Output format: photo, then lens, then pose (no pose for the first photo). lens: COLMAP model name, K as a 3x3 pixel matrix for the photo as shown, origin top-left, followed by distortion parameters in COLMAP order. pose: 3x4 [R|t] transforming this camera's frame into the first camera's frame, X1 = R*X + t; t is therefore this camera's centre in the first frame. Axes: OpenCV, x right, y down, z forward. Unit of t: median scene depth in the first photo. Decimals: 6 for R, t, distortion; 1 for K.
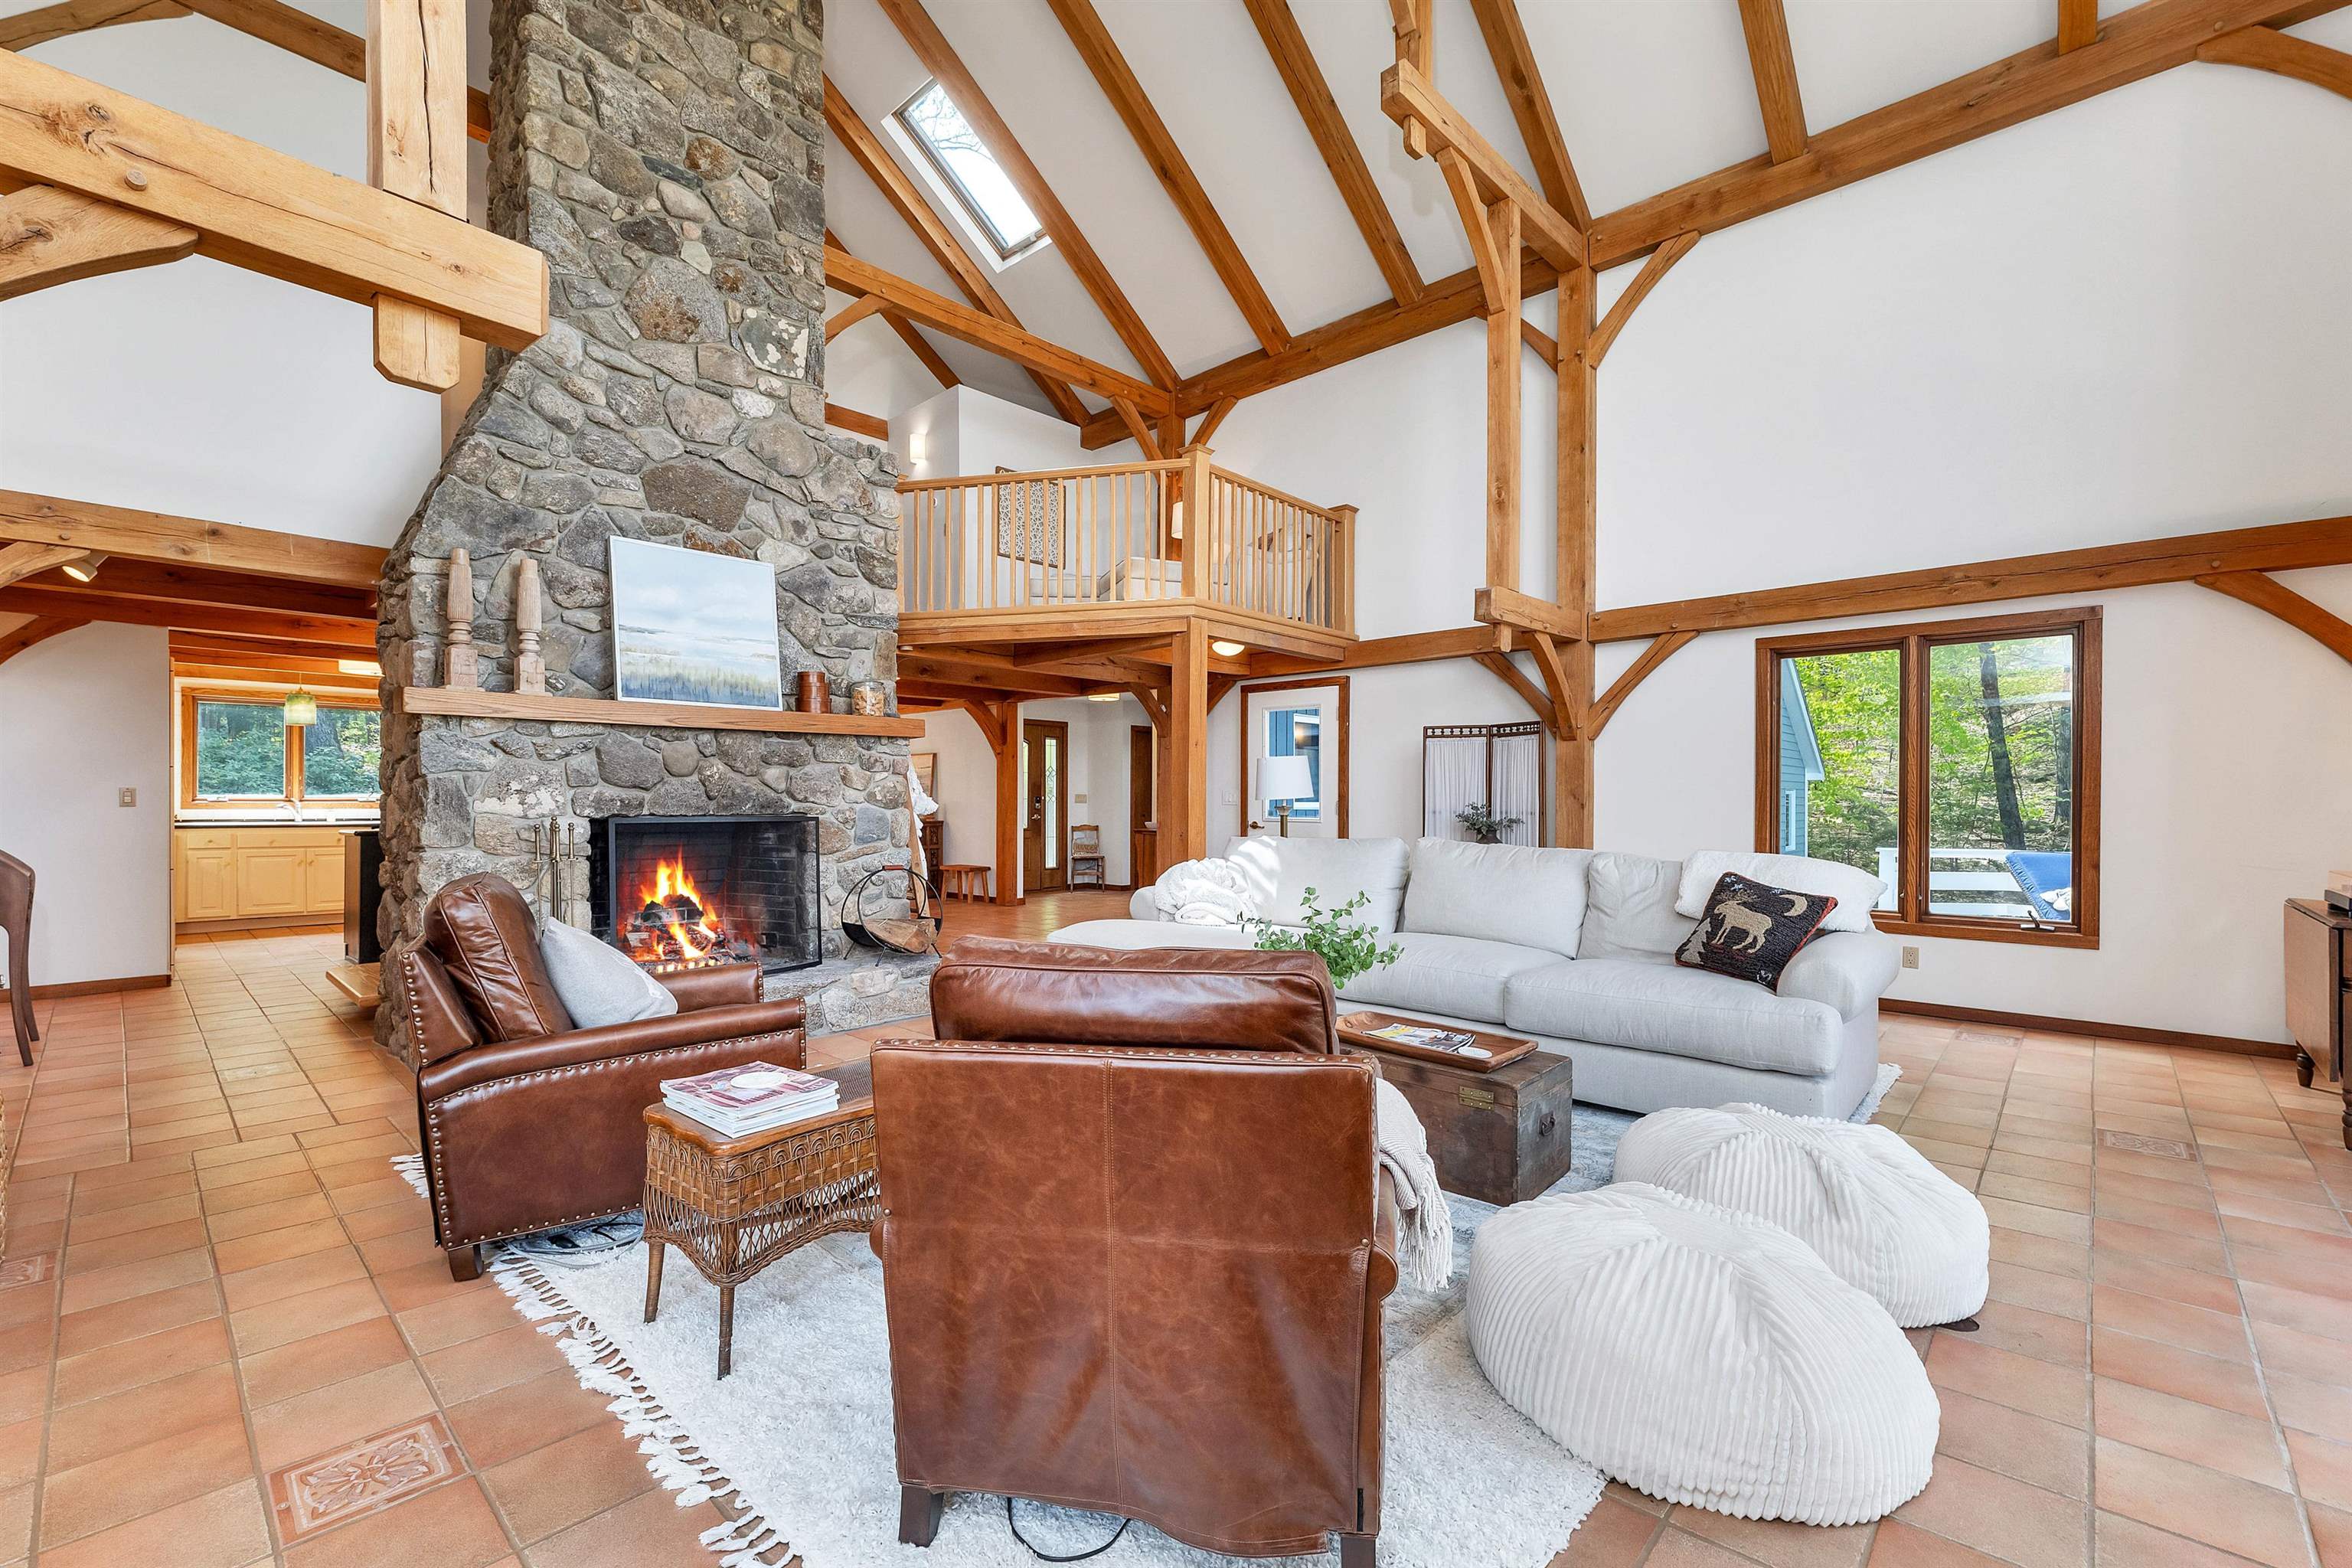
lens RADIAL K [[980.3, 0, 1180.8], [0, 980.3, 797.9], [0, 0, 1]] dist [-0.003361, -0.000234]
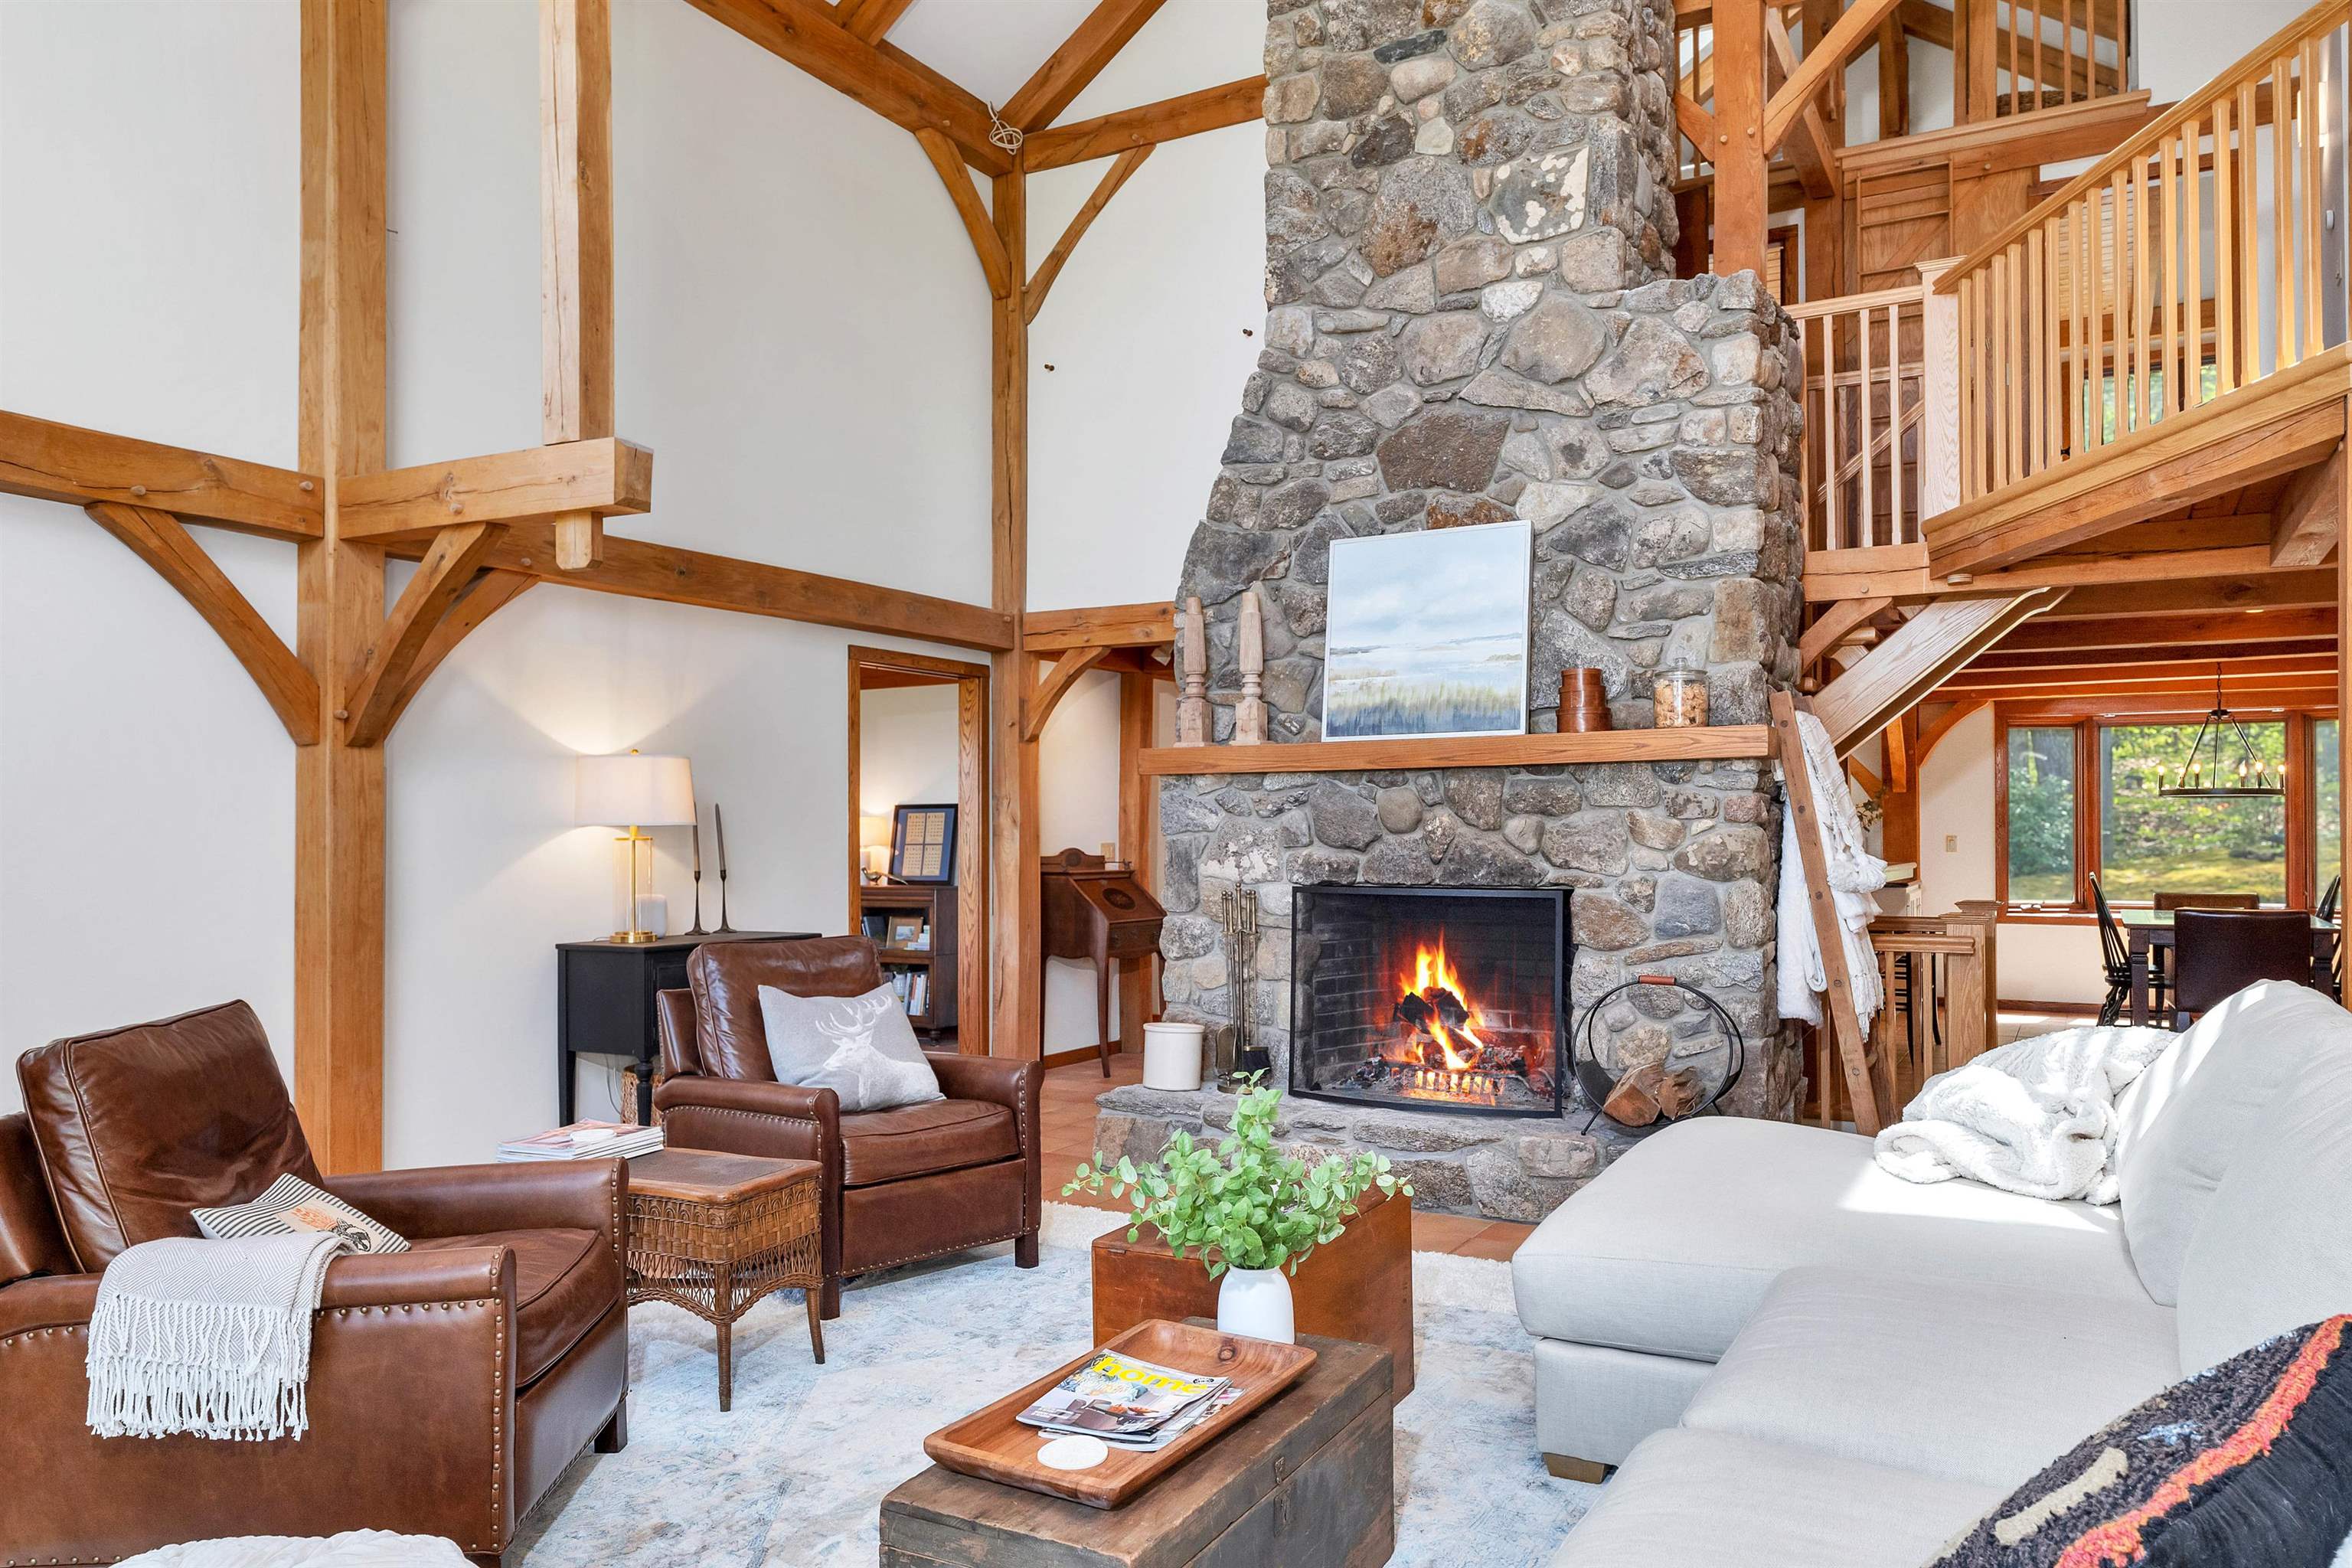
lens RADIAL K [[1576.0, 0, 1176.4], [0, 1576.0, 796.5], [0, 0, 1]] dist [0.001747, -0.003835]
pose [[0.236550, -0.024502, -0.971310, 0.616619], [0.004482, 0.999699, -0.024127, -0.020829], [0.971609, 0.001354, 0.236589, 0.521440]]
